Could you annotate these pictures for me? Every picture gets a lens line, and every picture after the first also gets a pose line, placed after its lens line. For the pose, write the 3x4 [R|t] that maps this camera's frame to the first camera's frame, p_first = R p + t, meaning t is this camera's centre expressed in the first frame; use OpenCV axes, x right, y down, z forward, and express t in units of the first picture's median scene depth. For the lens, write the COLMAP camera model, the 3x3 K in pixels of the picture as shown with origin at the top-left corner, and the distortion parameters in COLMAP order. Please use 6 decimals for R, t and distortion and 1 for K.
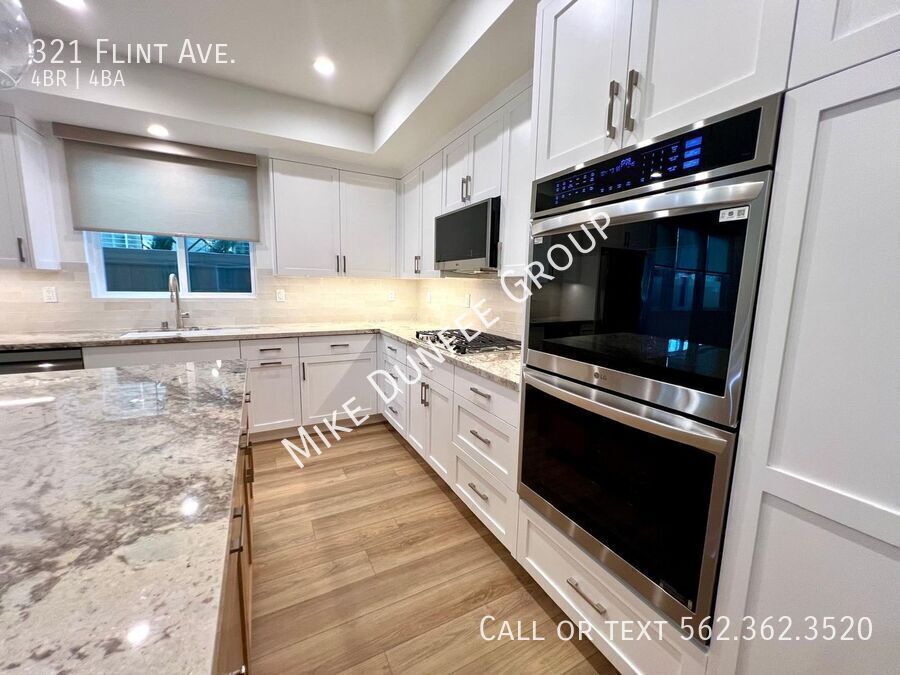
lens RADIAL K [[359.2, 0, 449.0], [0, 359.2, 334.9], [0, 0, 1]] dist [-0.002009, -0.000157]
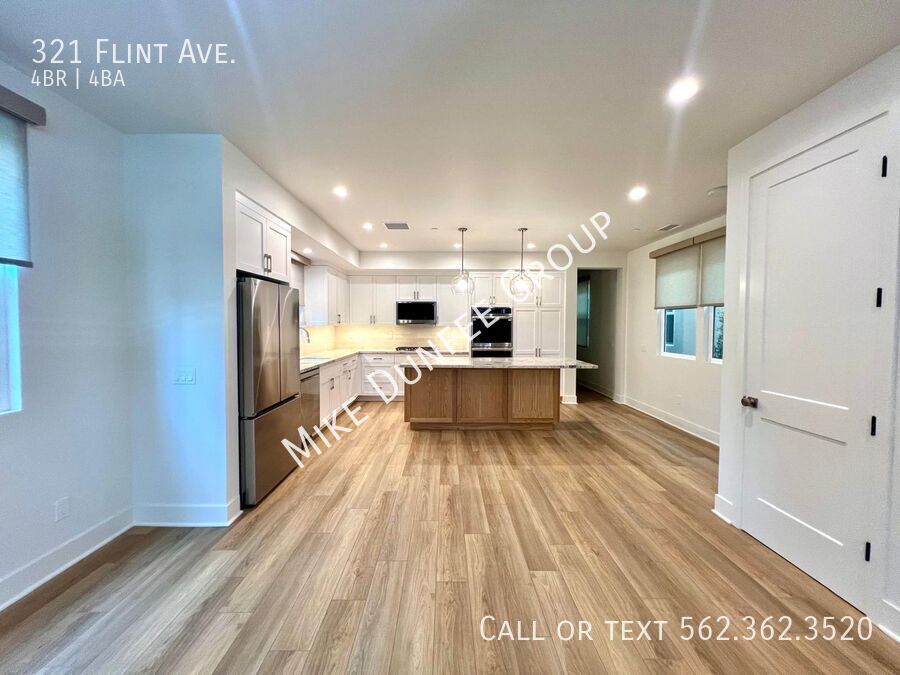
lens RADIAL K [[359.2, 0, 449.0], [0, 359.2, 334.9], [0, 0, 1]] dist [-0.002009, -0.000157]
pose [[0.457178, -0.045928, 0.888188, -2.103653], [0.128209, 0.991638, -0.014716, -0.018325], [-0.880085, 0.120602, 0.459244, -0.441047]]
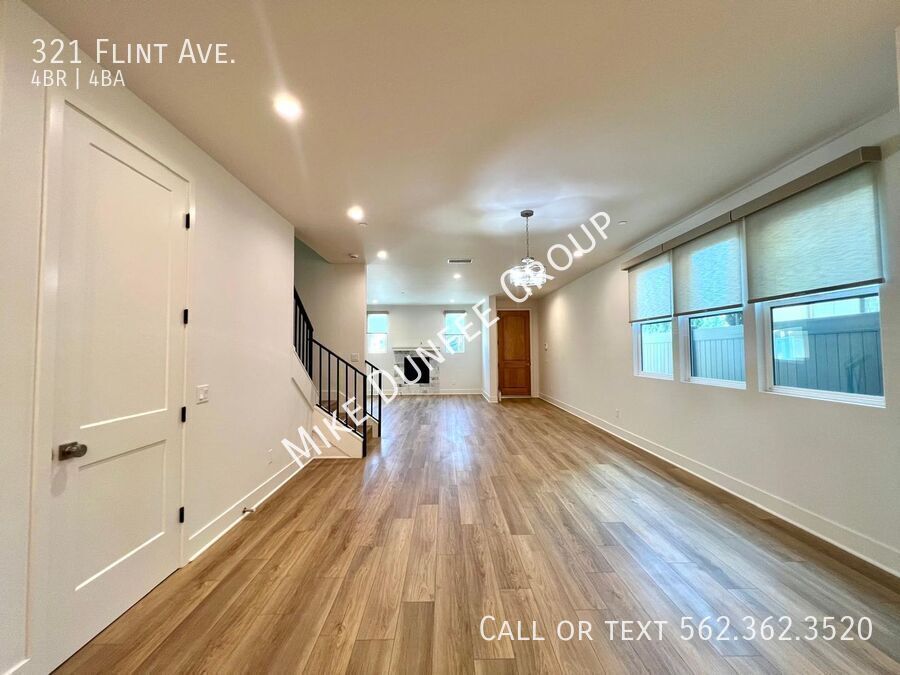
lens RADIAL K [[359.2, 0, 449.0], [0, 359.2, 334.9], [0, 0, 1]] dist [-0.002009, -0.000157]
pose [[-0.451882, -0.057846, -0.890200, -0.717082], [-0.126274, 0.991995, -0.000362, -0.029558], [0.883096, 0.112246, -0.455569, 0.110674]]
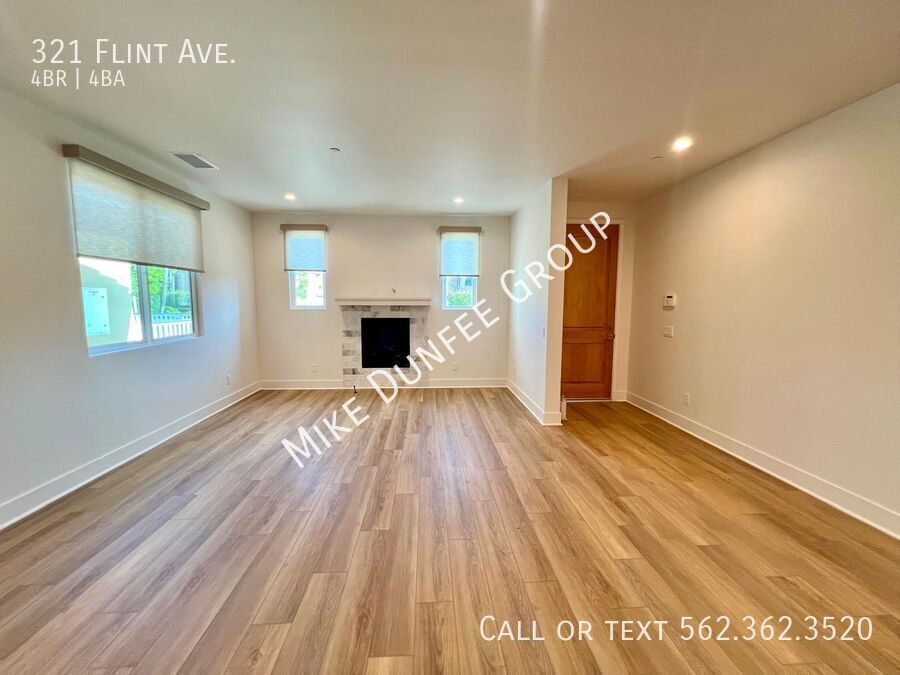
lens RADIAL K [[359.2, 0, 449.0], [0, 359.2, 334.9], [0, 0, 1]] dist [-0.002009, -0.000157]
pose [[-0.411772, 0.063660, -0.909061, -2.420605], [-0.137014, 0.981892, 0.130823, 0.036781], [0.900928, 0.178423, -0.395593, -0.852201]]
